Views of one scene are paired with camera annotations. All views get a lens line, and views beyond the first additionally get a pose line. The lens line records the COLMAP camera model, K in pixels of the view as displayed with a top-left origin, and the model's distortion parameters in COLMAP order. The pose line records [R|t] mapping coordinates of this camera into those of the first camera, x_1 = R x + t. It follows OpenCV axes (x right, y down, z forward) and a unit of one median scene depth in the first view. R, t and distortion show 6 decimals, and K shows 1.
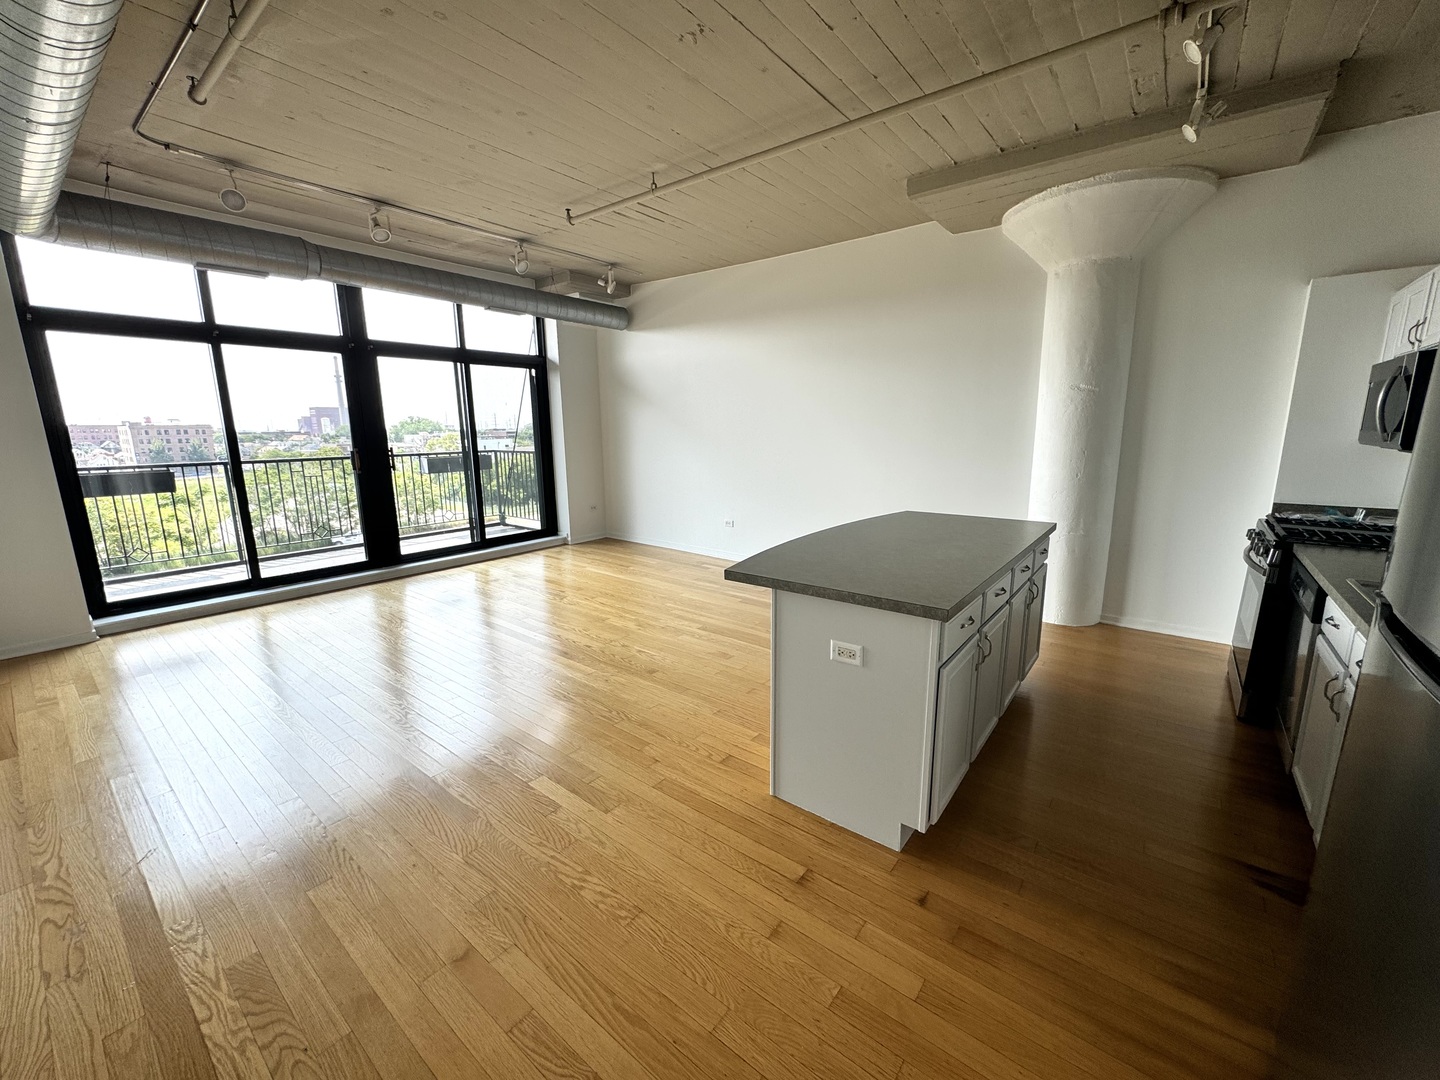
lens RADIAL K [[575.6, 0, 722.4], [0, 575.6, 539.5], [0, 0, 1]] dist [-0.001207, 0.000196]
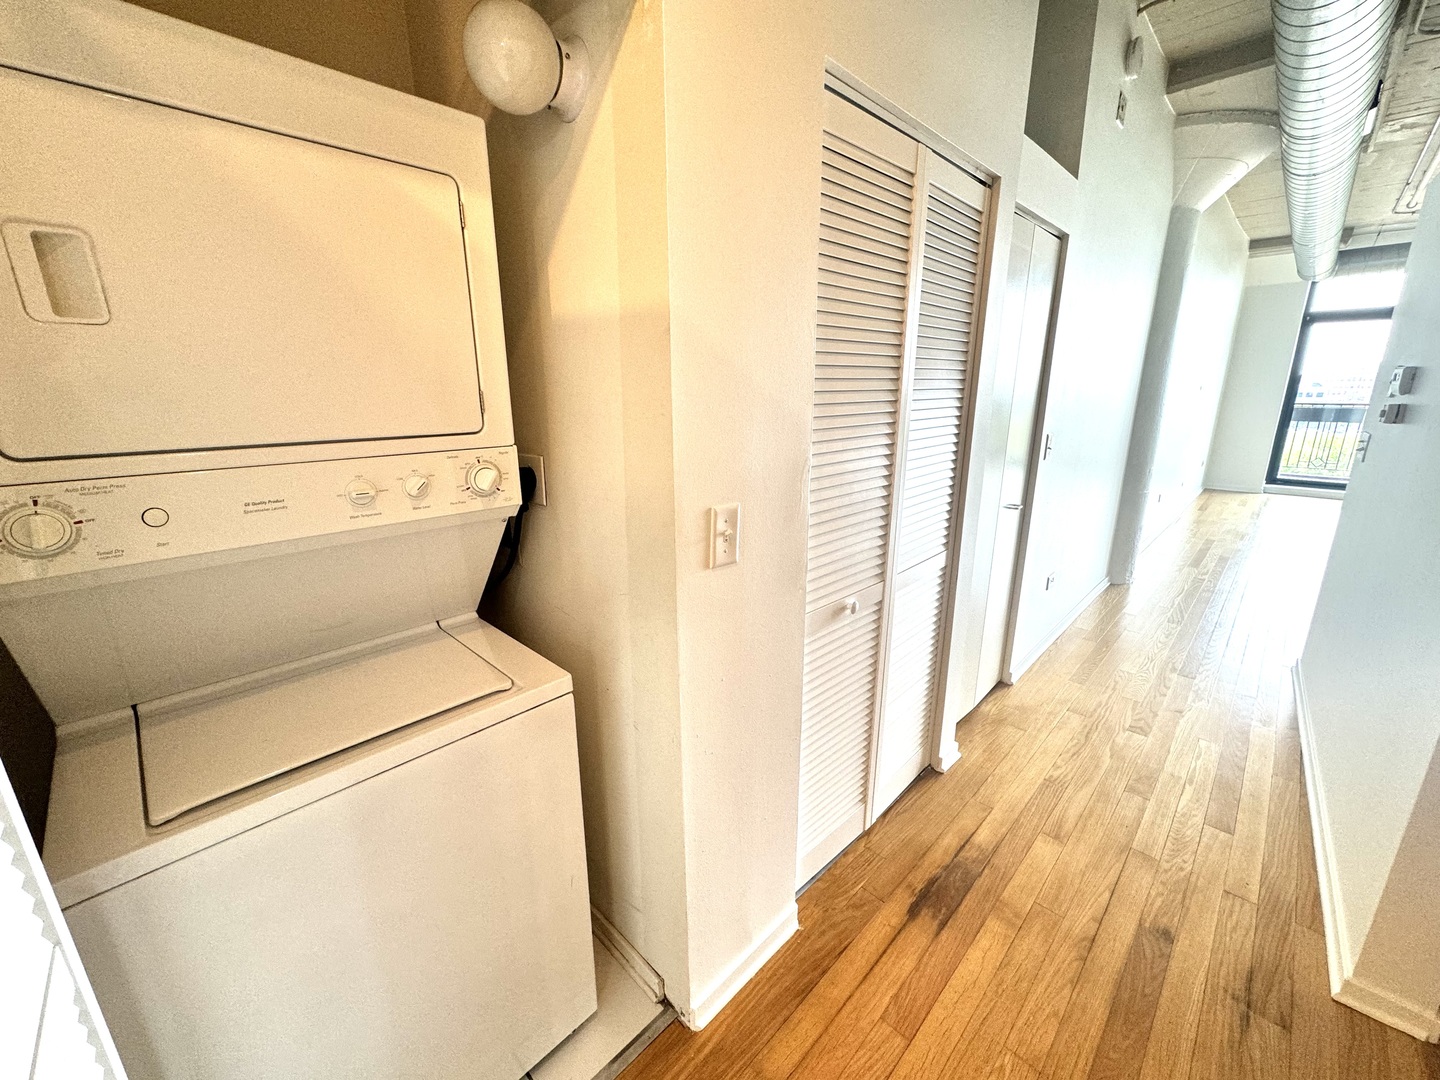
lens RADIAL K [[575.6, 0, 722.4], [0, 575.6, 539.5], [0, 0, 1]] dist [-0.001207, 0.000196]
pose [[-0.110327, 0.270125, -0.956483, 0.906865], [-0.189436, 0.939001, 0.287038, 0.108617], [0.975675, 0.212860, -0.052426, -0.562615]]
